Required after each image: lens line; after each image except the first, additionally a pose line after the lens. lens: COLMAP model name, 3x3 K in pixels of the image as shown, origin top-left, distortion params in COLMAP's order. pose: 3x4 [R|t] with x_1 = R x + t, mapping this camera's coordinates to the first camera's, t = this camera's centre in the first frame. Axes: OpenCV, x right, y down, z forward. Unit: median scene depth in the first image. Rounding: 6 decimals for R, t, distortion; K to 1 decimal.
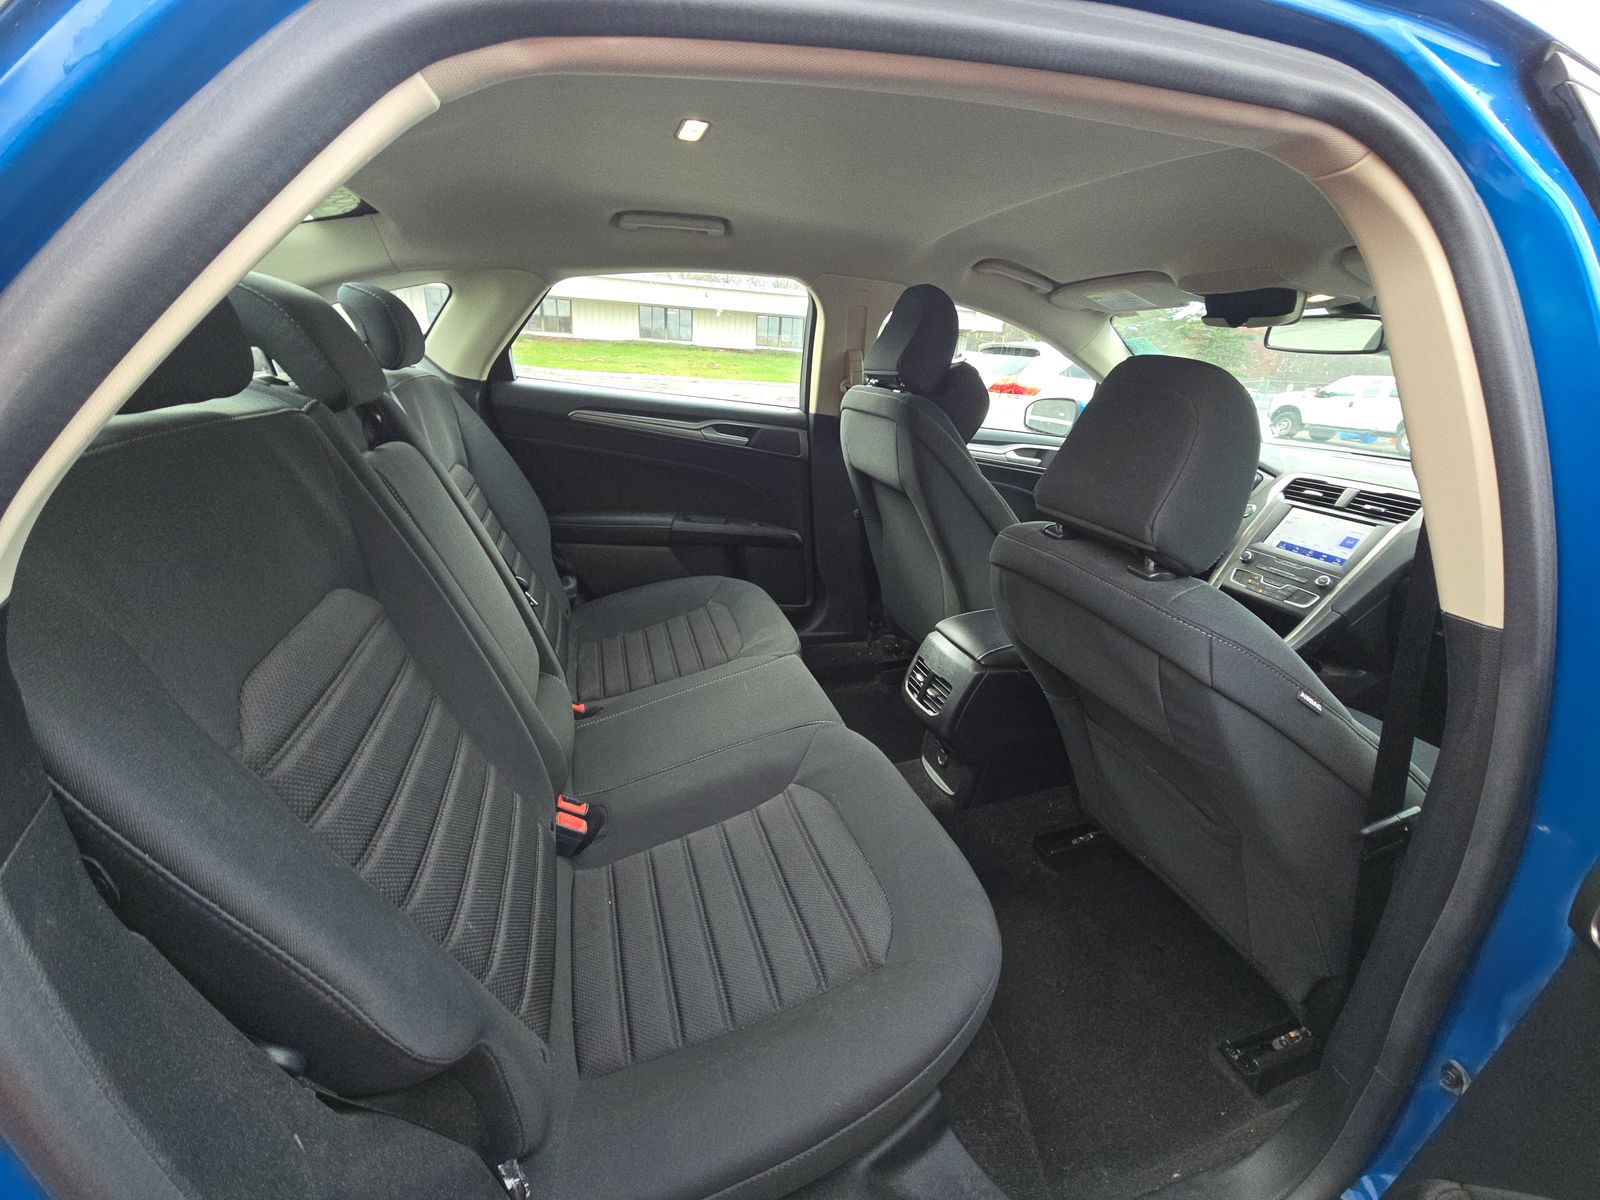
lens RADIAL K [[646.9, 0, 811.0], [0, 646.9, 595.6], [0, 0, 1]] dist [0.008277, -0.008626]
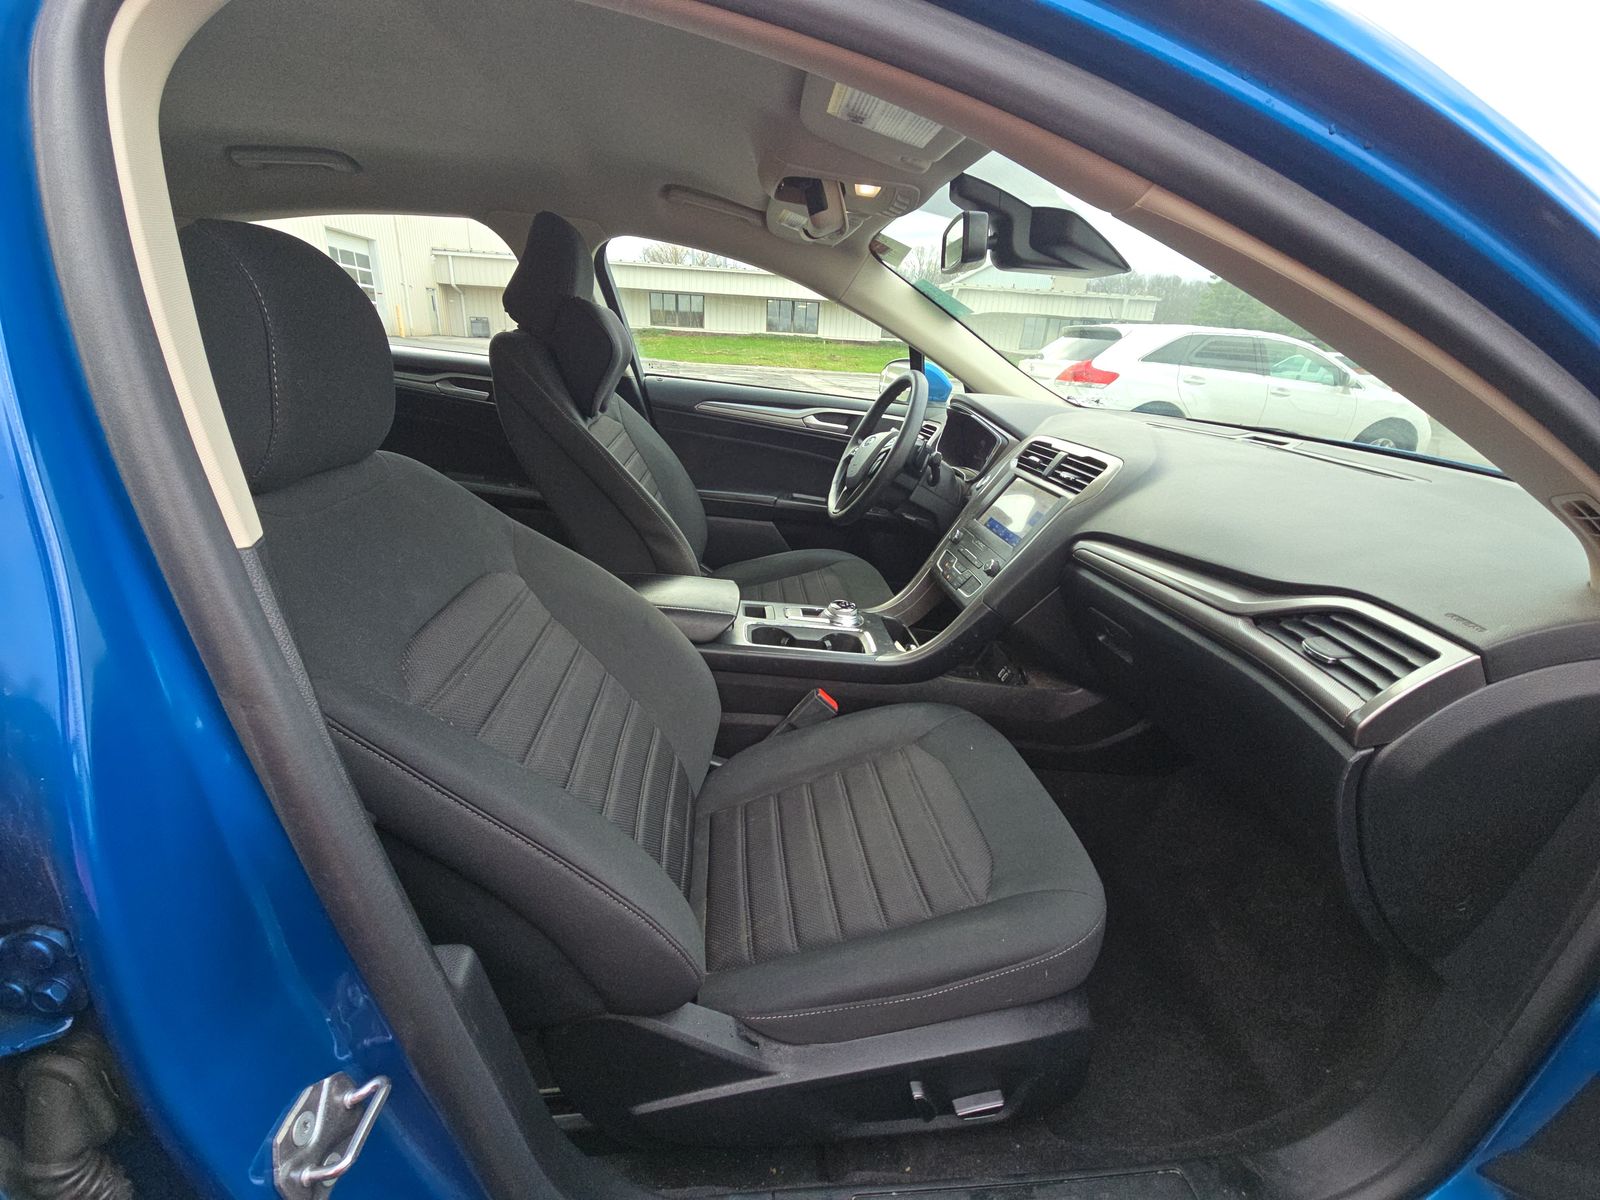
lens RADIAL K [[646.9, 0, 805.9], [0, 646.9, 590.5], [0, 0, 1]] dist [0.008277, -0.008626]
pose [[0.977611, 0.067718, -0.199226, 0.496479], [-0.067620, 0.997684, 0.007307, 0.012380], [0.199259, 0.006328, 0.979926, 0.121370]]
